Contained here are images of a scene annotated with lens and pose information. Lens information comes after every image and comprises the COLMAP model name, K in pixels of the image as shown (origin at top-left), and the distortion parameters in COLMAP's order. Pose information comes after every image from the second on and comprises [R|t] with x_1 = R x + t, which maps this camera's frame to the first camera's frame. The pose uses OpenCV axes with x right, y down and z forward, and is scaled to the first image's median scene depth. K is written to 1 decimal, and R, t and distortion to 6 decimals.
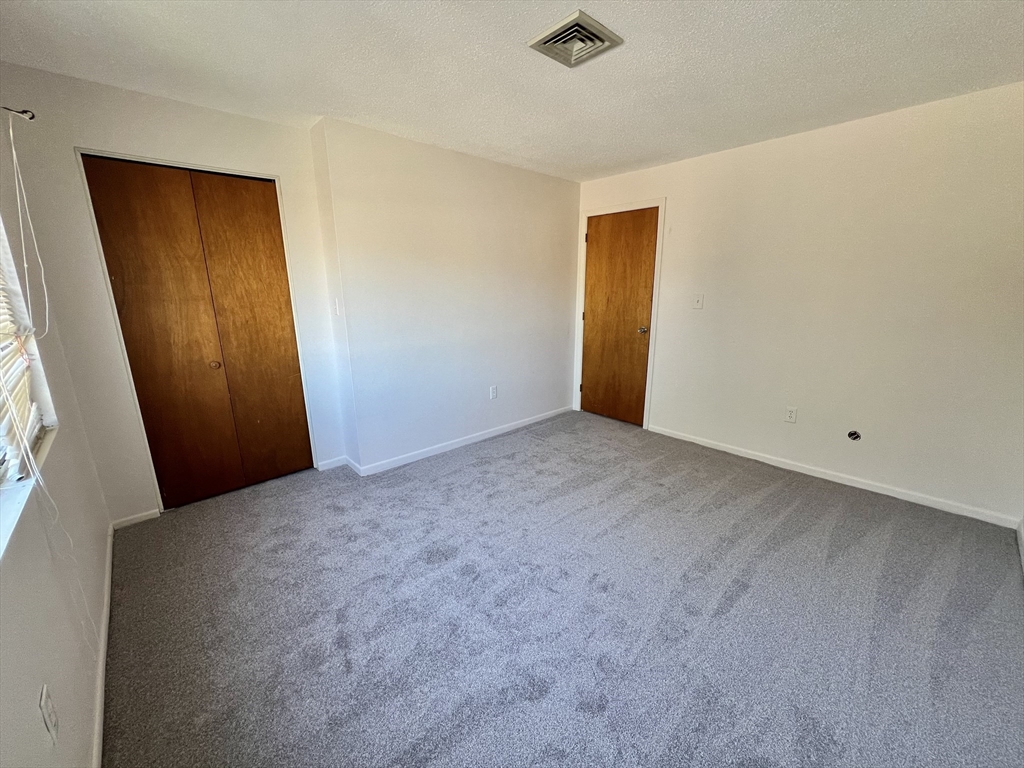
lens RADIAL K [[408.5, 0, 512.7], [0, 408.5, 385.4], [0, 0, 1]] dist [0.002318, -0.000046]
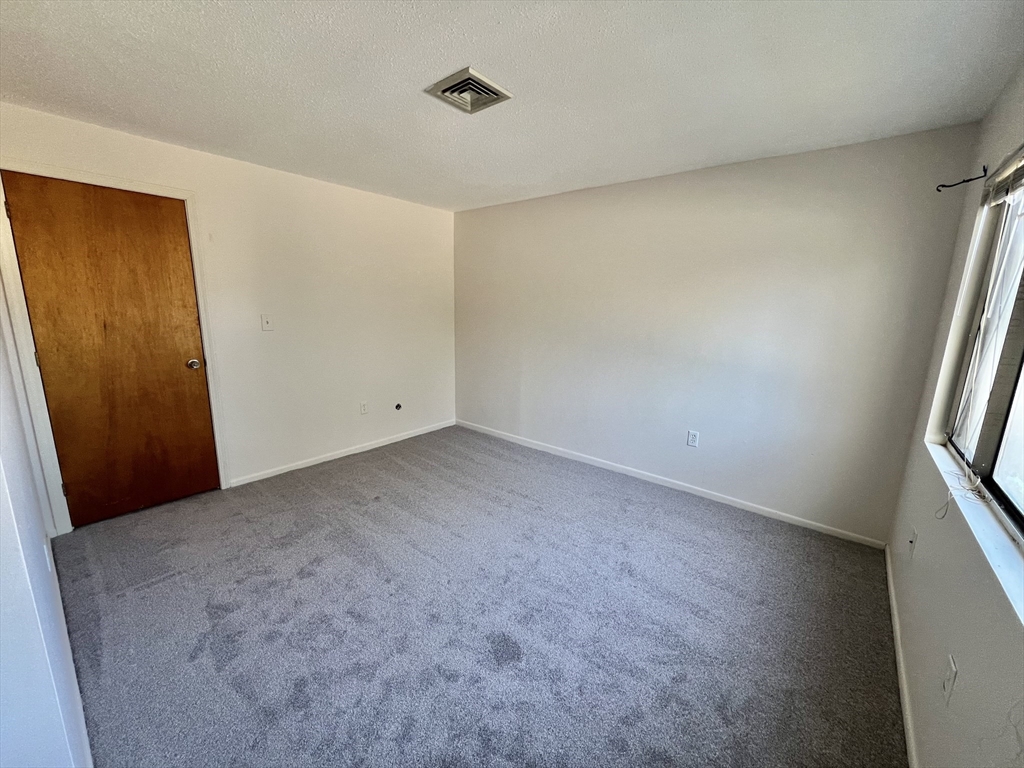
lens RADIAL K [[407.7, 0, 511.4], [0, 407.7, 383.8], [0, 0, 1]] dist [0.000561, -0.000092]
pose [[-0.122657, -0.188726, 0.974340, -0.531342], [0.215258, 0.953323, 0.211753, -0.150219], [-0.968824, 0.235707, -0.076307, 0.574414]]
